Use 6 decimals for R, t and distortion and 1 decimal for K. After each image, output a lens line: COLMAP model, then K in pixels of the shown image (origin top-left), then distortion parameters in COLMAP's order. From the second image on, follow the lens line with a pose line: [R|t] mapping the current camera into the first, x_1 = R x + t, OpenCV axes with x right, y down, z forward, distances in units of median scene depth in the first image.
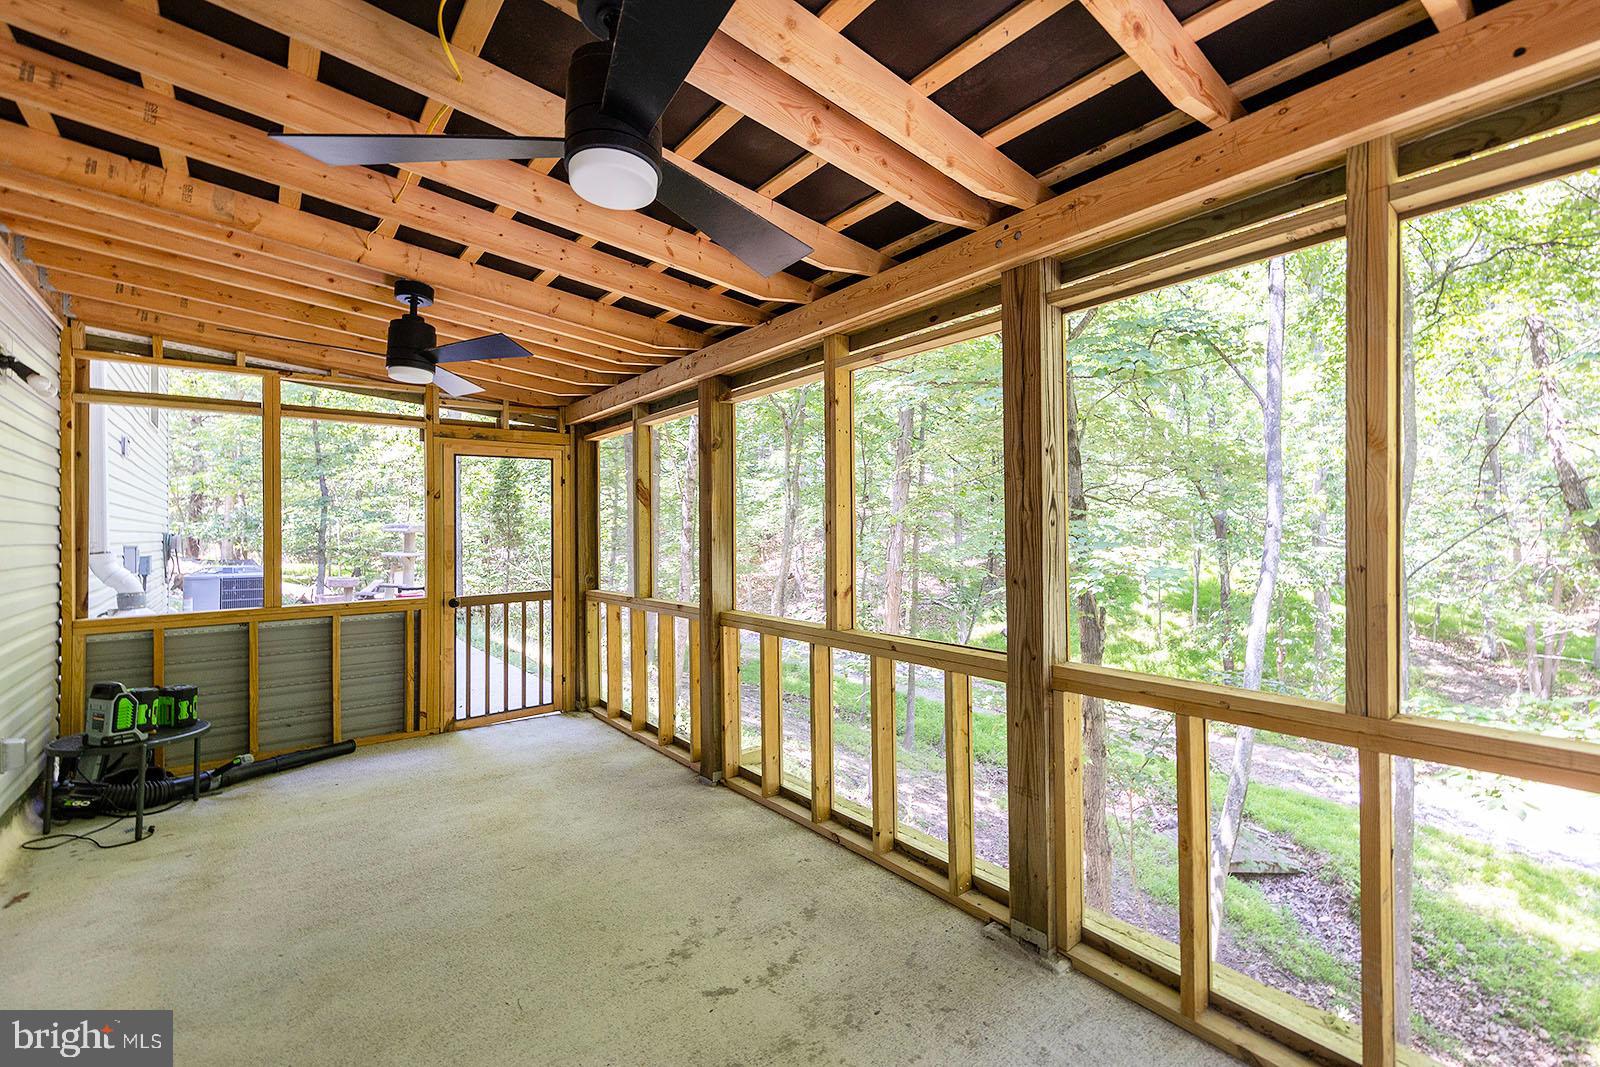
lens RADIAL K [[677.1, 0, 801.3], [0, 677.1, 527.1], [0, 0, 1]] dist [0.001315, 0.000368]
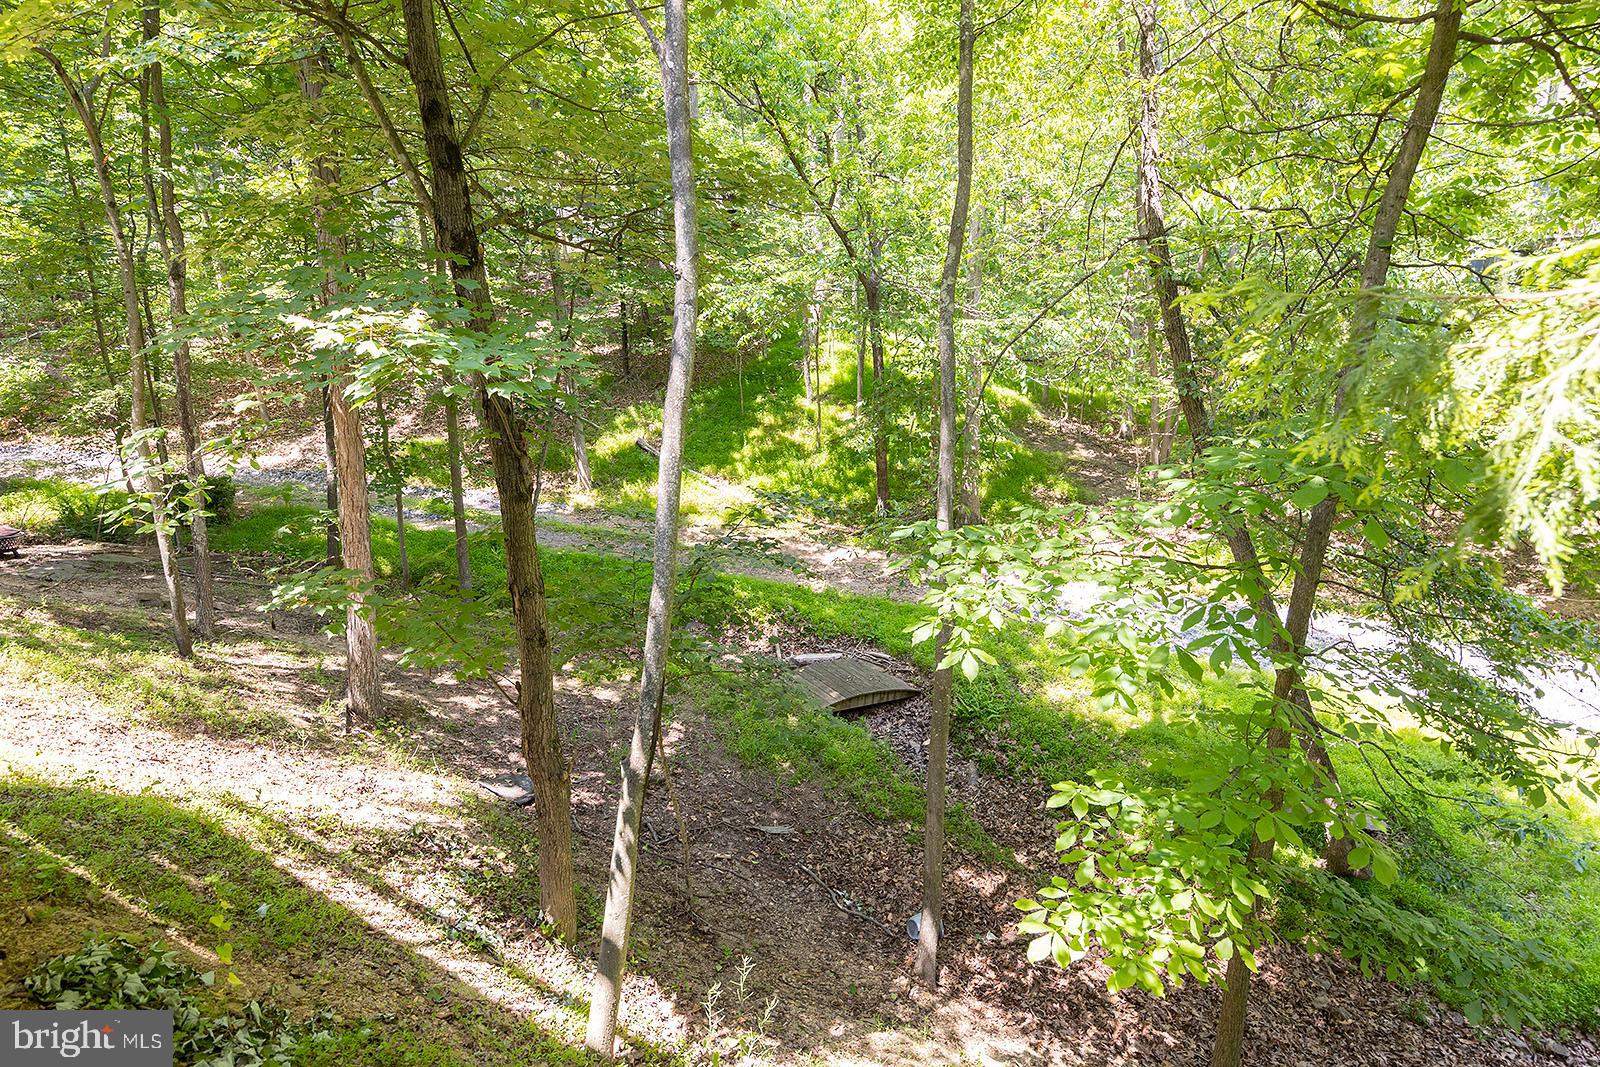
lens RADIAL K [[880.0, 0, 800.0], [0, 880.0, 533.5], [0, 0, 1]] dist [-0.002179, -0.000358]
pose [[0.918951, -0.105975, 0.379866, 0.119368], [0.005754, 0.966719, 0.255776, 0.005093], [-0.394330, -0.232859, 0.888977, 0.053932]]
